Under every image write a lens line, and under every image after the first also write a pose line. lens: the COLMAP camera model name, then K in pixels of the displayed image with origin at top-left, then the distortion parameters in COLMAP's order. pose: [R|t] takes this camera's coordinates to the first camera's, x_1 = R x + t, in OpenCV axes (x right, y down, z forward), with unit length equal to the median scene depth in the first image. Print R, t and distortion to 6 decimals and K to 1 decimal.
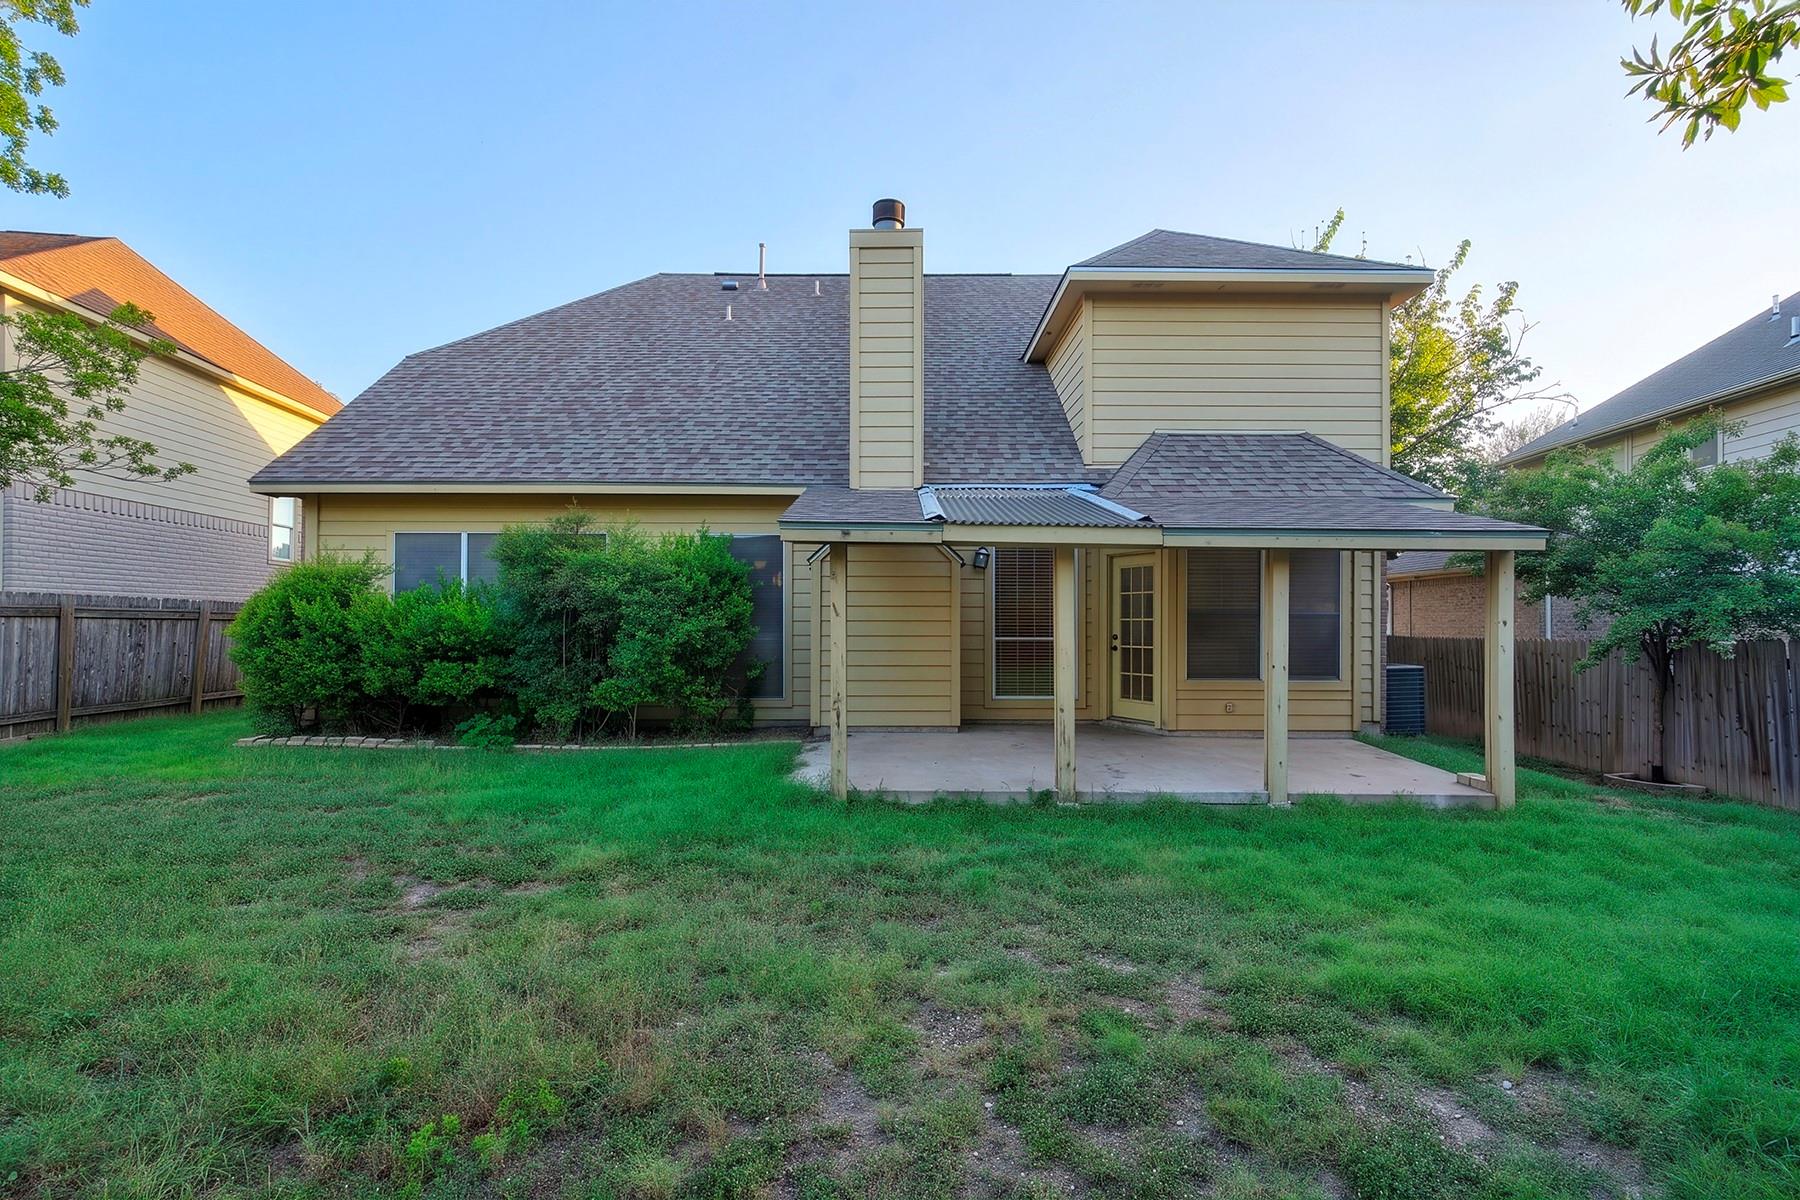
lens RADIAL K [[868.7, 0, 912.6], [0, 868.7, 607.0], [0, 0, 1]] dist [-0.003322, 0.013160]
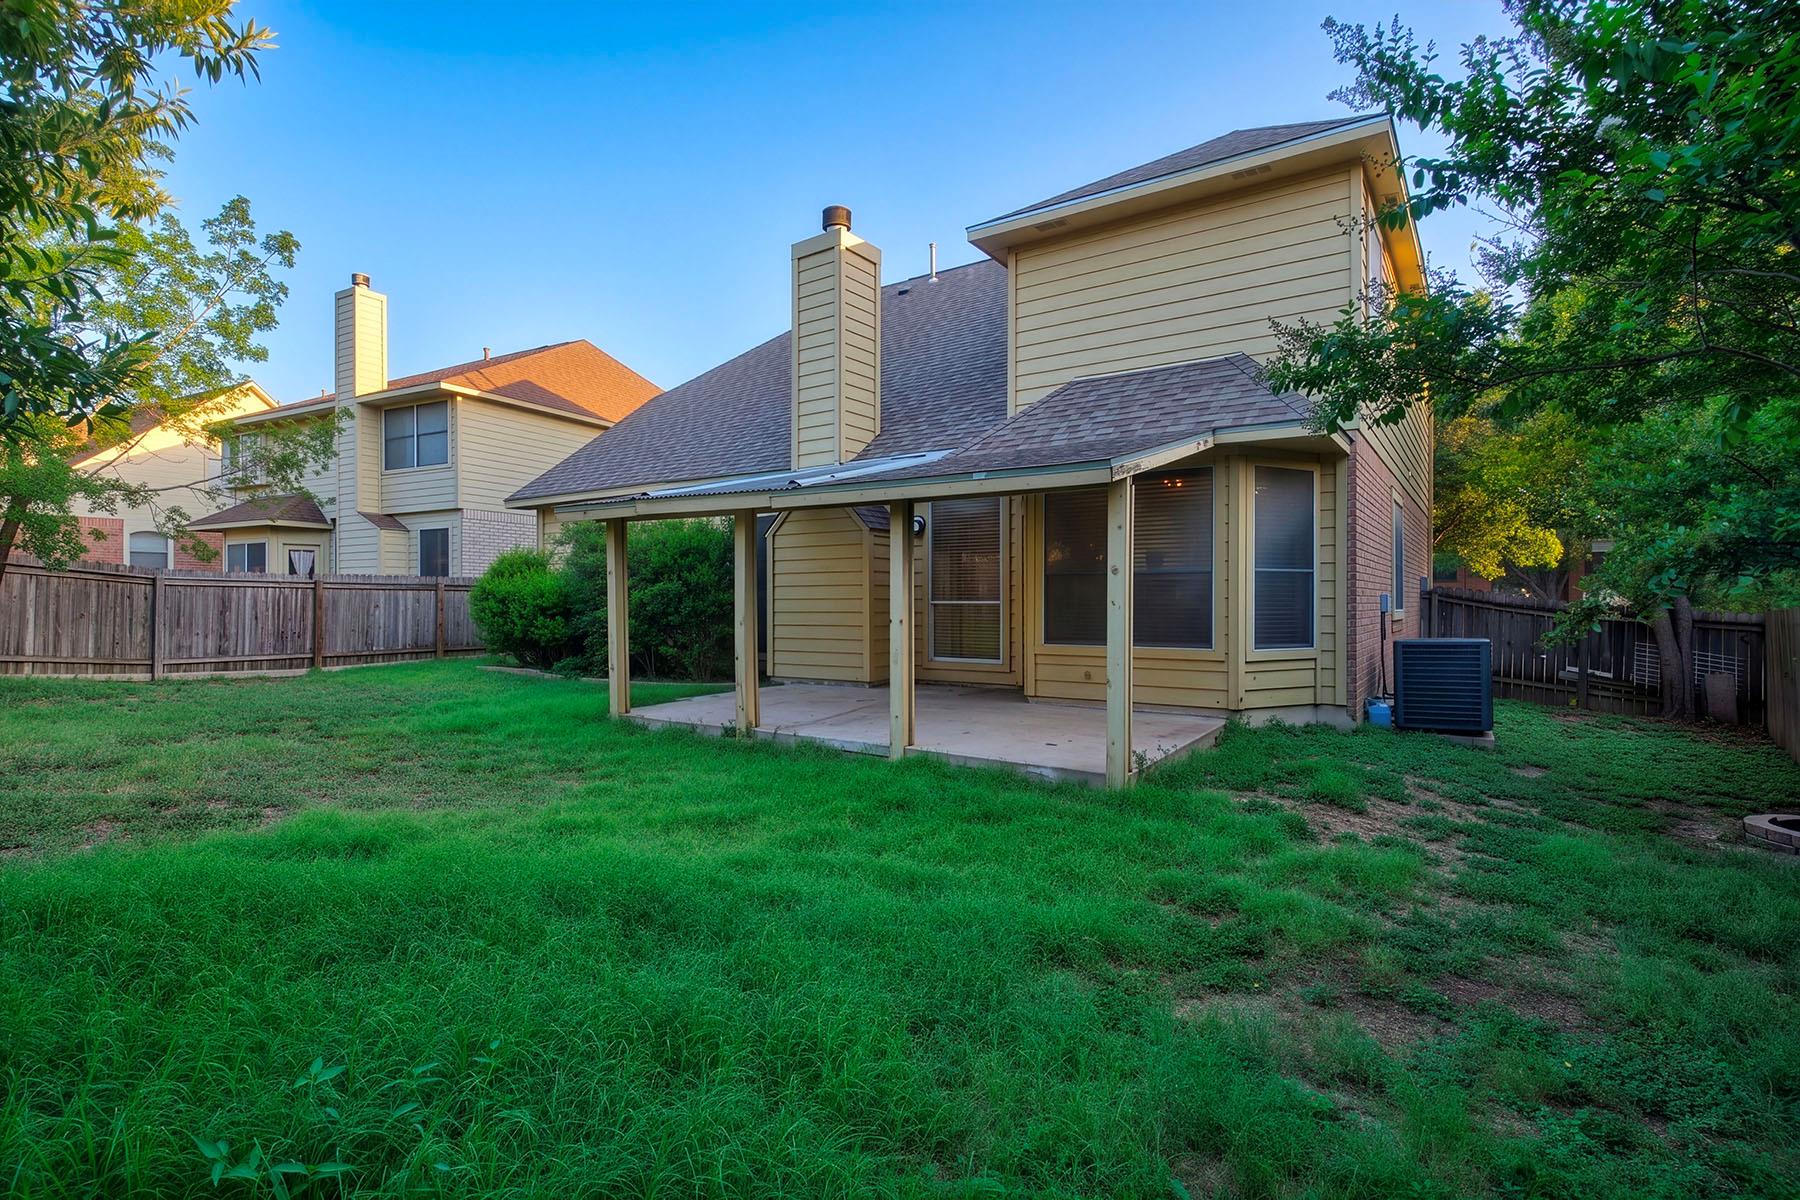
lens RADIAL K [[868.7, 0, 912.6], [0, 868.7, 607.0], [0, 0, 1]] dist [-0.003322, 0.013160]
pose [[0.825992, 0.001925, -0.563679, 0.706534], [0.010541, 0.999767, 0.018861, 0.023335], [0.563584, -0.021521, 0.825779, 0.136919]]
